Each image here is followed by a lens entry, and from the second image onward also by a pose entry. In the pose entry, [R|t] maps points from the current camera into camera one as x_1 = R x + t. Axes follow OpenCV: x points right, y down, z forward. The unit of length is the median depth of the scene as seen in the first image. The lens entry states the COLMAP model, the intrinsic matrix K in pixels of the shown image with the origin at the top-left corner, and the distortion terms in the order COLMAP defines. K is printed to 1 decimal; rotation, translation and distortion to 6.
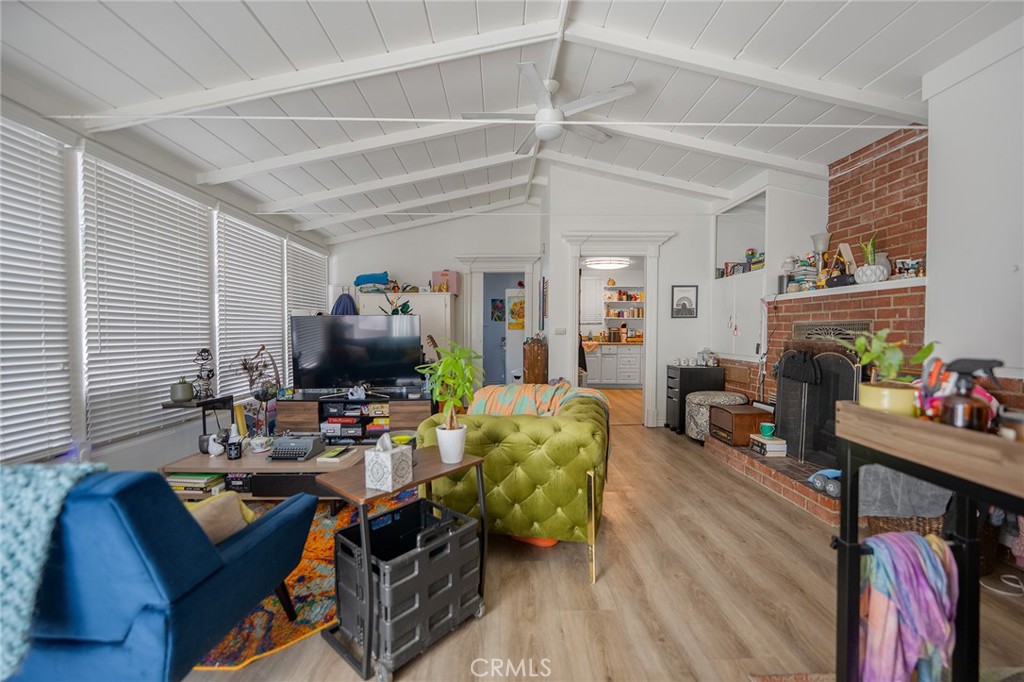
lens RADIAL K [[433.2, 0, 509.5], [0, 433.2, 340.3], [0, 0, 1]] dist [-0.009416, -0.000142]
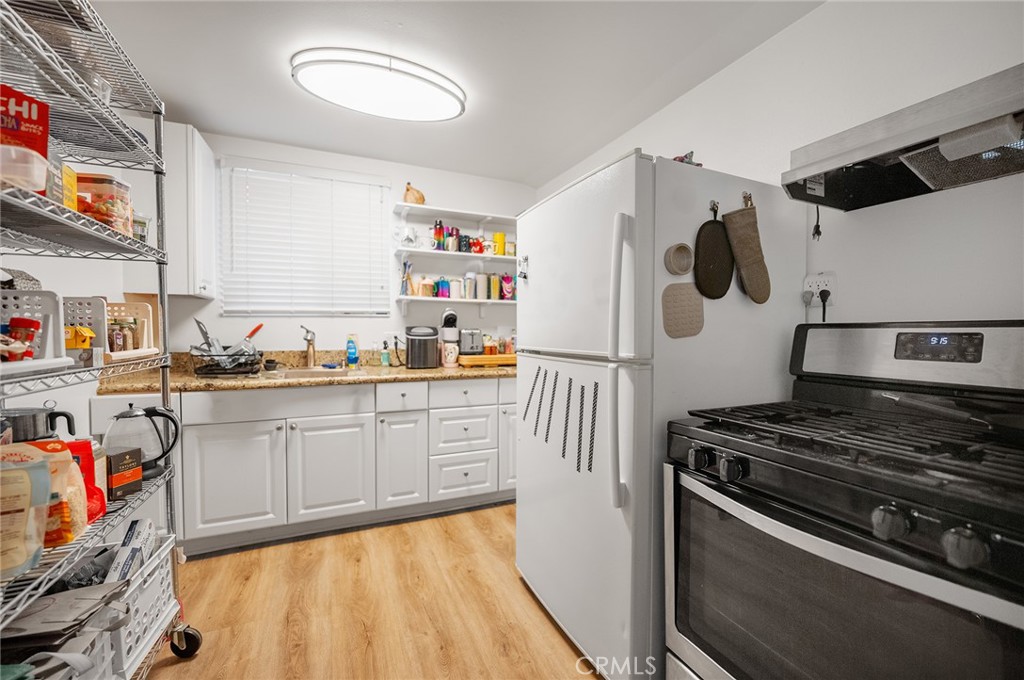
lens RADIAL K [[419.3, 0, 511.8], [0, 419.3, 341.6], [0, 0, 1]] dist [-0.000060, -0.000001]
pose [[0.930013, -0.012430, 0.367317, 0.183090], [0.009815, 0.999911, 0.008985, -0.018998], [-0.367397, -0.004751, 0.930052, 0.657268]]
